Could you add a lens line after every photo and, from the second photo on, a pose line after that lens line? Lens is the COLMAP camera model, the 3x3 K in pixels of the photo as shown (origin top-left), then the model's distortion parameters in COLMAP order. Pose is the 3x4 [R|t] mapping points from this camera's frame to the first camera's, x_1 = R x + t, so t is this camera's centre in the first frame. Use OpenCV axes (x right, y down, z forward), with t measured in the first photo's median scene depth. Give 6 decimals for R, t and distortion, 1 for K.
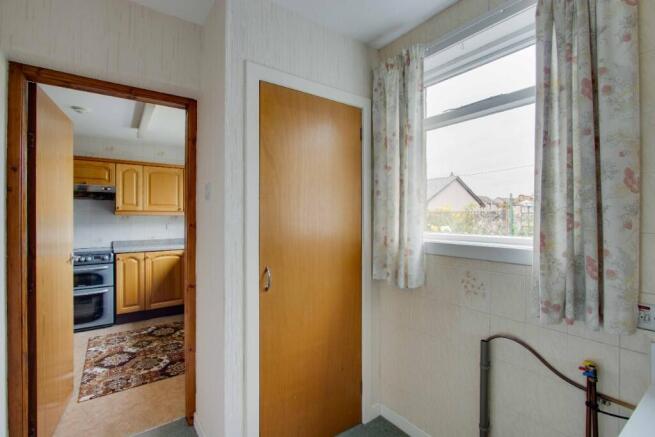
lens RADIAL K [[305.2, 0, 320.1], [0, 305.2, 216.3], [0, 0, 1]] dist [-0.014504, -0.000246]
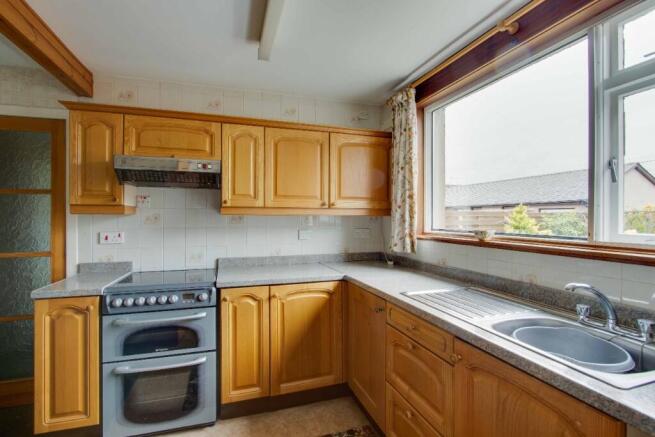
lens RADIAL K [[286.1, 0, 327.5], [0, 286.1, 218.5], [0, 0, 1]] dist [-0.013383, -0.000144]
pose [[0.965196, 0.003581, -0.261502, -0.354760], [-0.002564, 0.999988, 0.004231, 0.000317], [0.261514, -0.003413, 0.965194, 0.554099]]
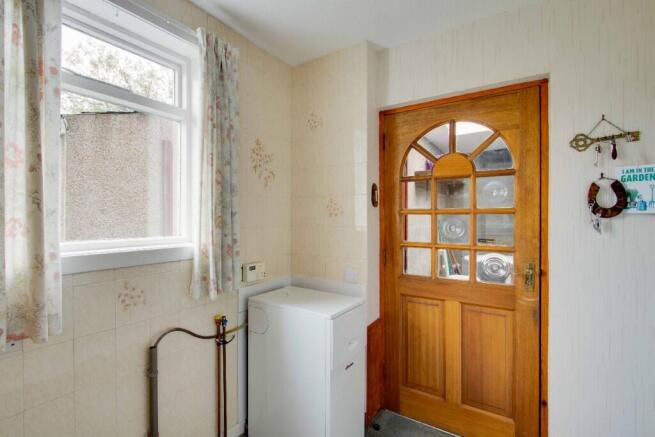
lens RADIAL K [[305.2, 0, 320.1], [0, 305.2, 216.3], [0, 0, 1]] dist [-0.014504, -0.000246]
pose [[-0.376056, 0.001103, 0.926596, -3.195852], [-0.001921, 0.999996, -0.001970, -0.034621], [-0.926595, -0.002521, -0.376052, 5.020771]]
